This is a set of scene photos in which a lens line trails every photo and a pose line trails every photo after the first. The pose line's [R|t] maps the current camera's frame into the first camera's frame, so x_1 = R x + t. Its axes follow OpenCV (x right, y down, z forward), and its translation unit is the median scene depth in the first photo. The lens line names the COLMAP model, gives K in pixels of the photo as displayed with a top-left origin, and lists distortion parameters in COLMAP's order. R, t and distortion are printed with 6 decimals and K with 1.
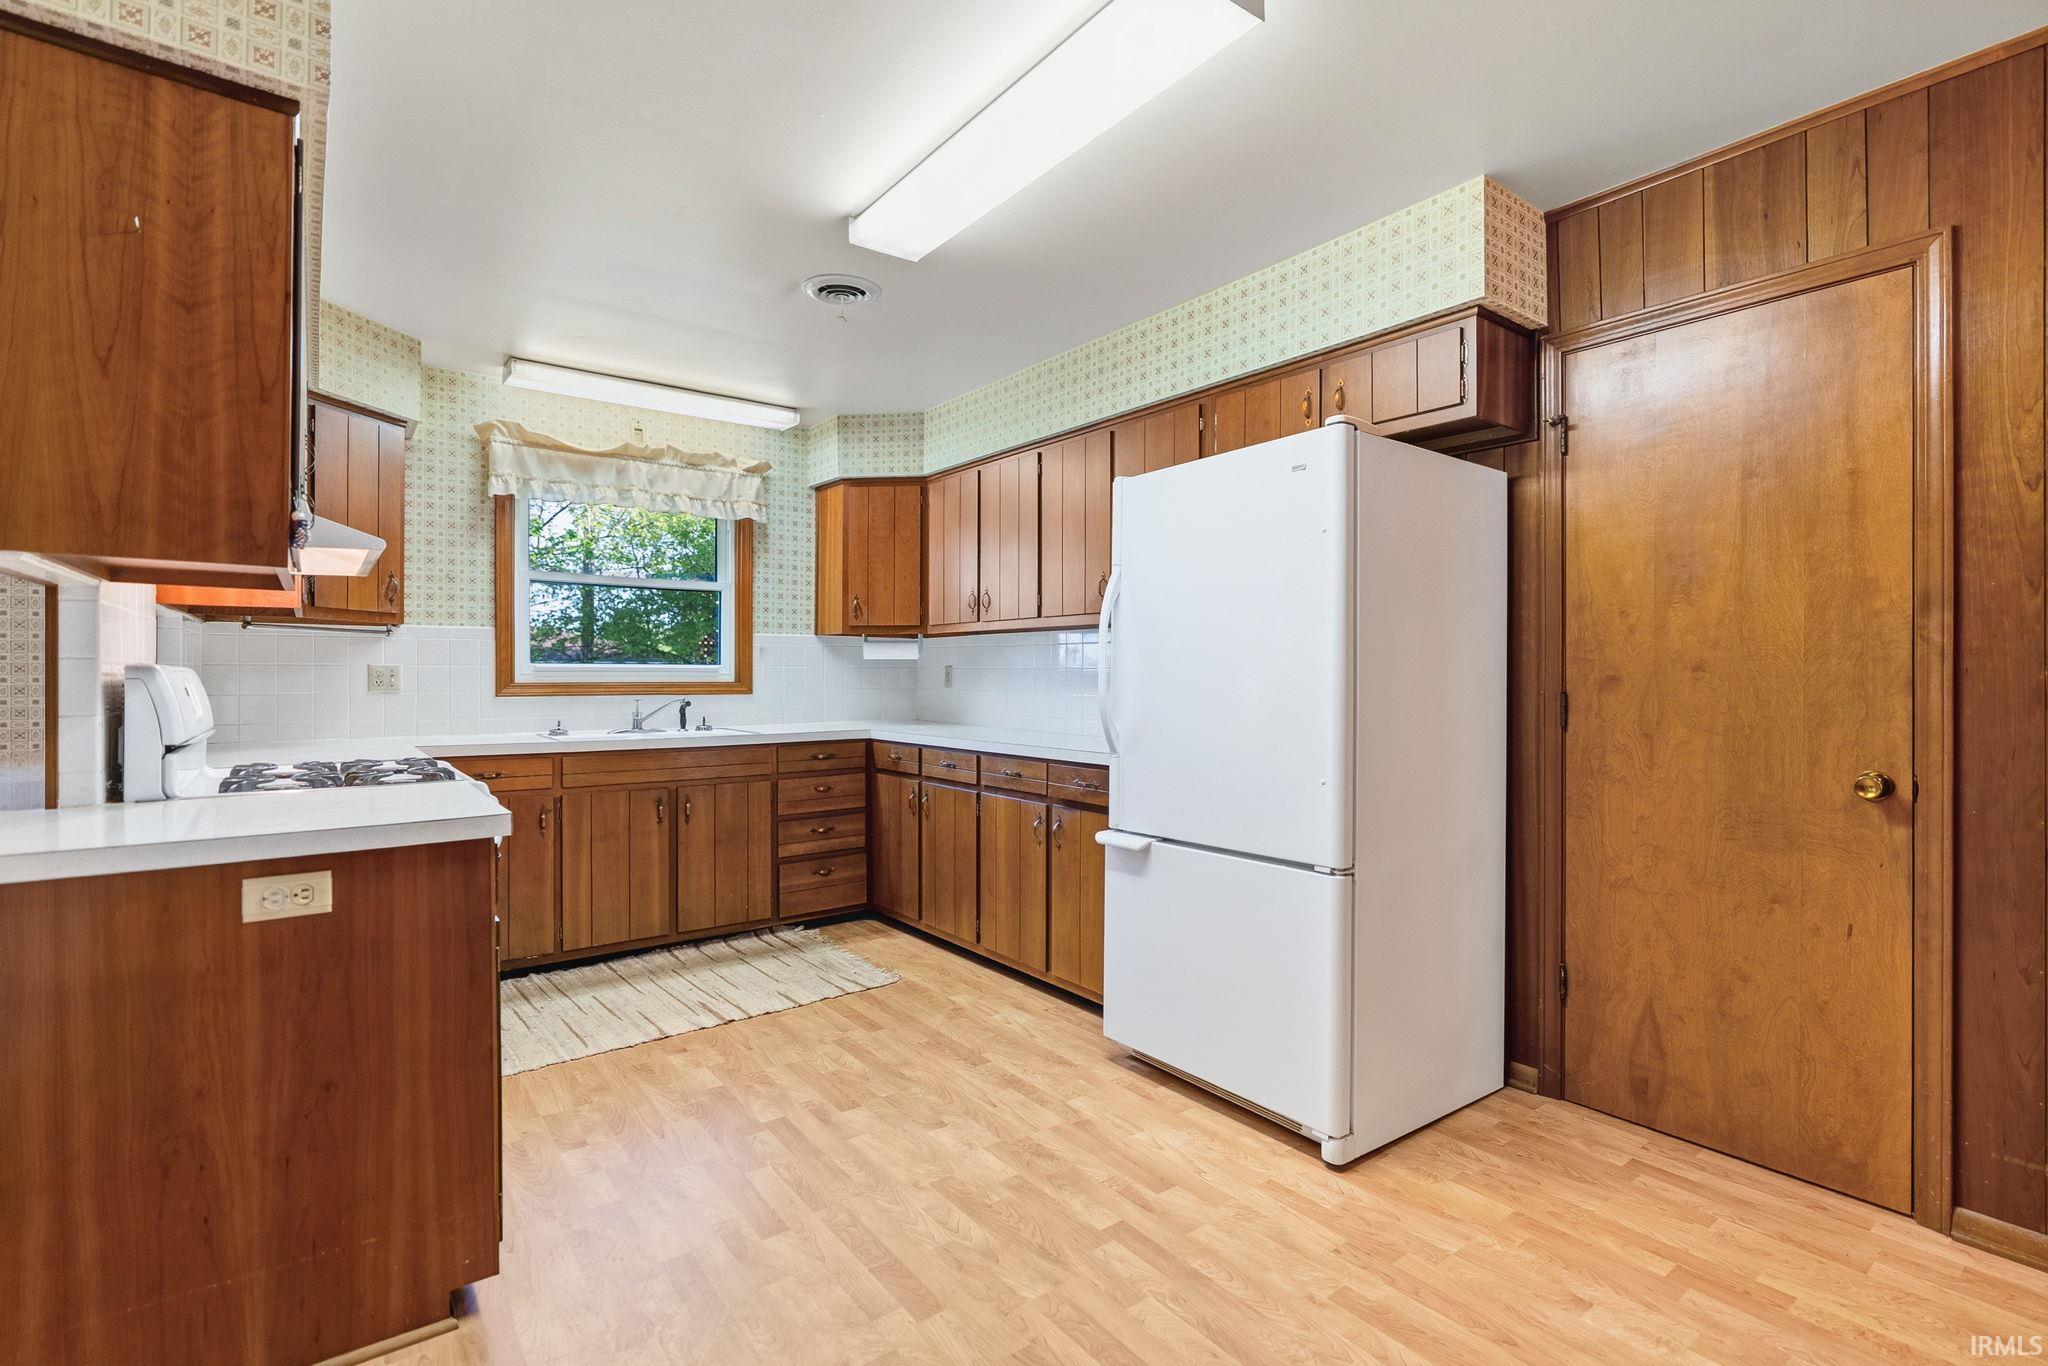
lens RADIAL K [[942.3, 0, 1030.8], [0, 942.3, 680.7], [0, 0, 1]] dist [-0.004309, 0.001345]
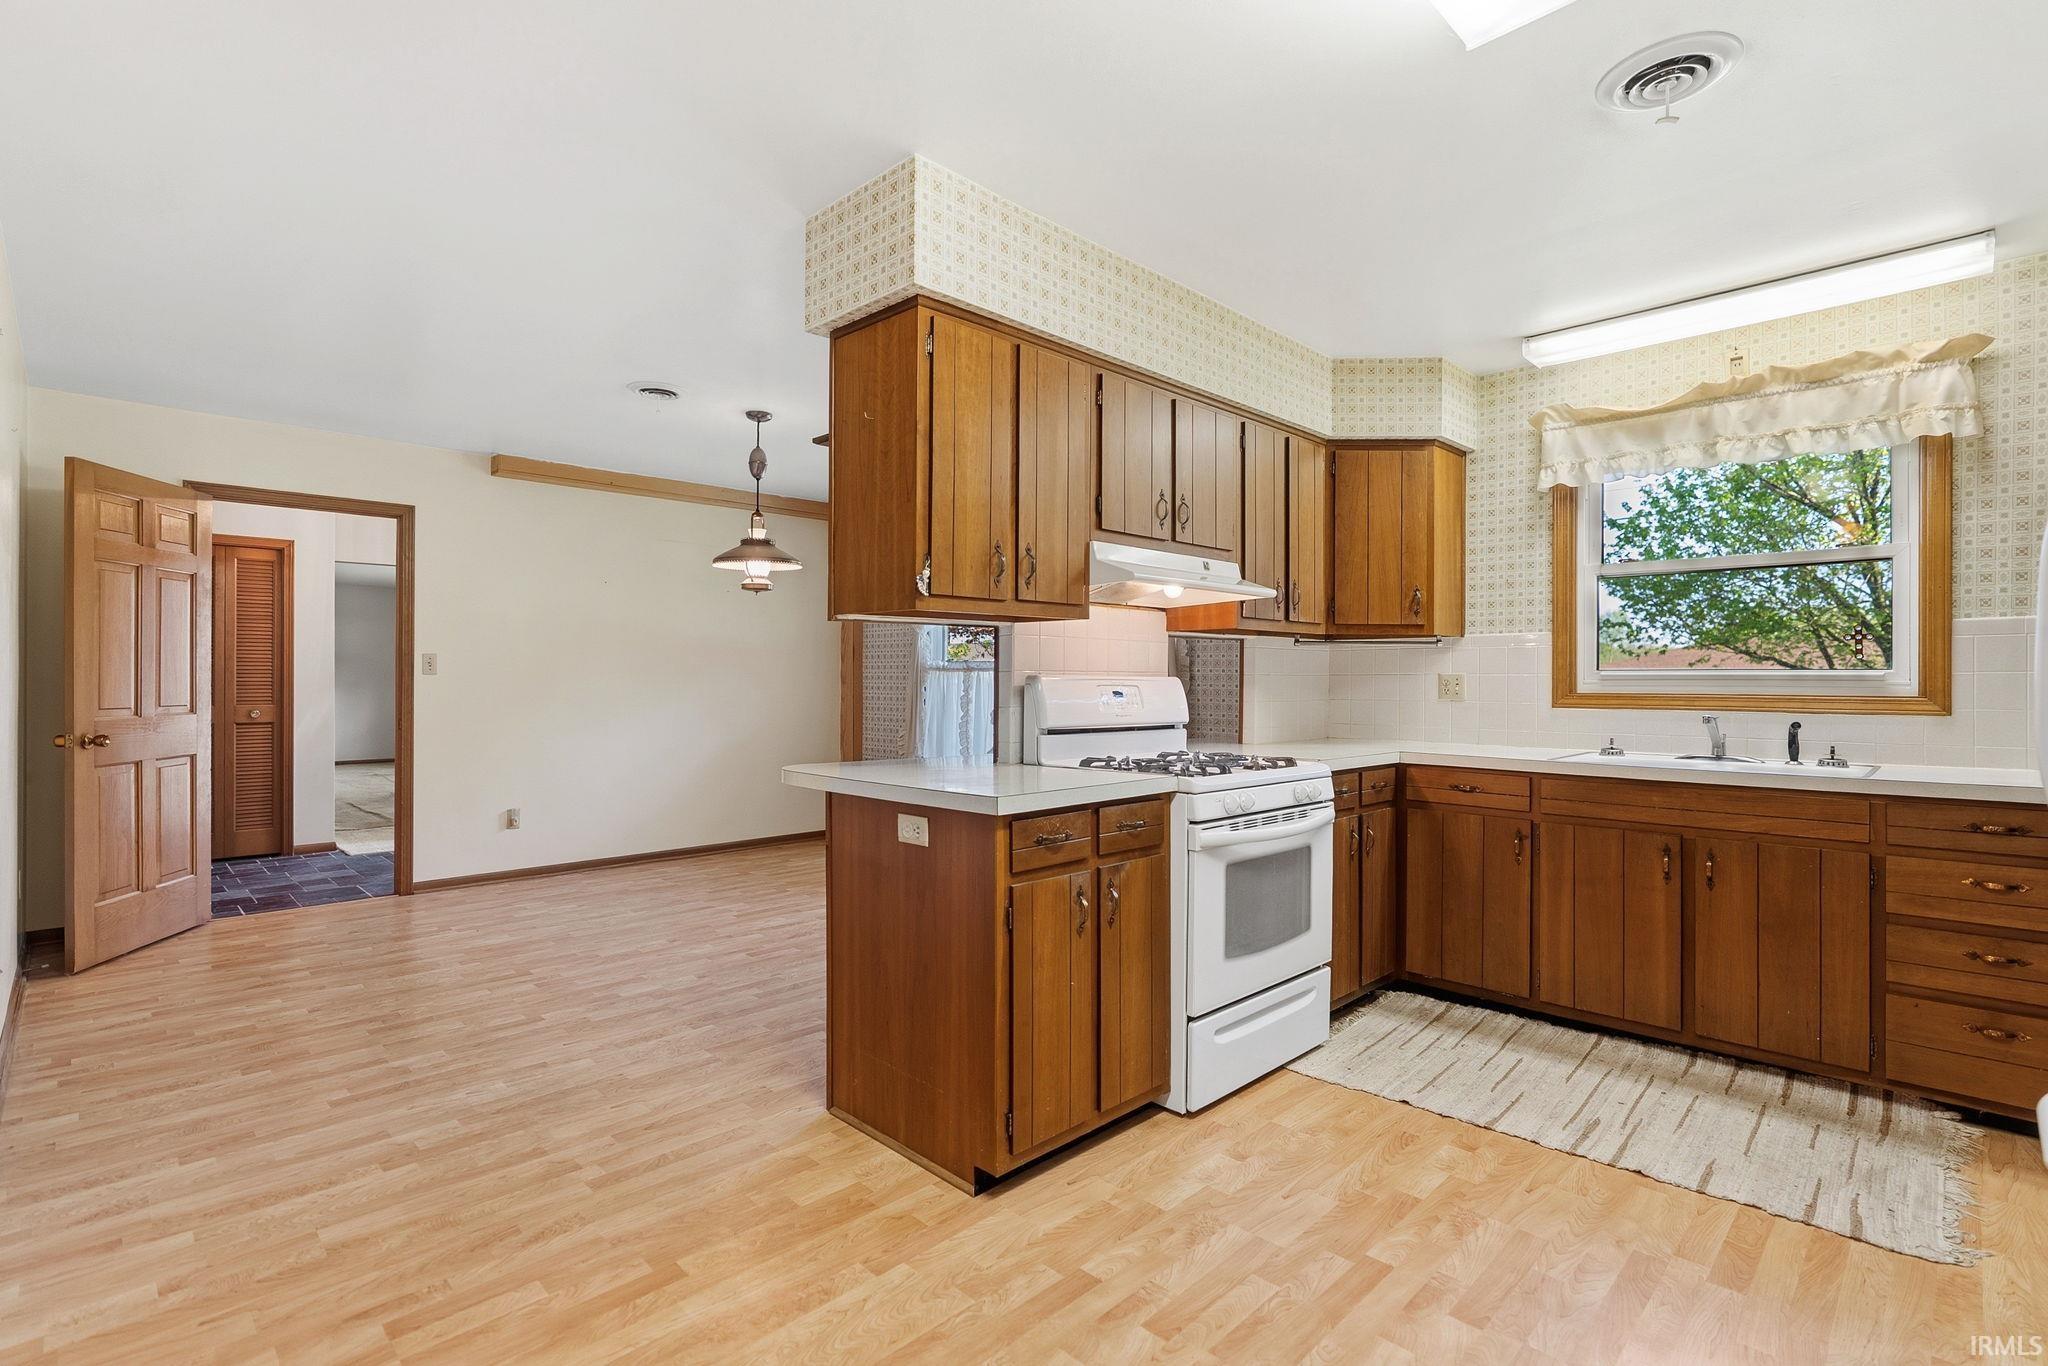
lens RADIAL K [[942.3, 0, 1020.8], [0, 942.3, 680.8], [0, 0, 1]] dist [-0.004309, 0.001345]
pose [[0.146074, -0.001276, -0.989273, 0.274249], [-0.009600, 0.999950, -0.002707, -0.001448], [0.989227, 0.009892, 0.146055, 0.366054]]
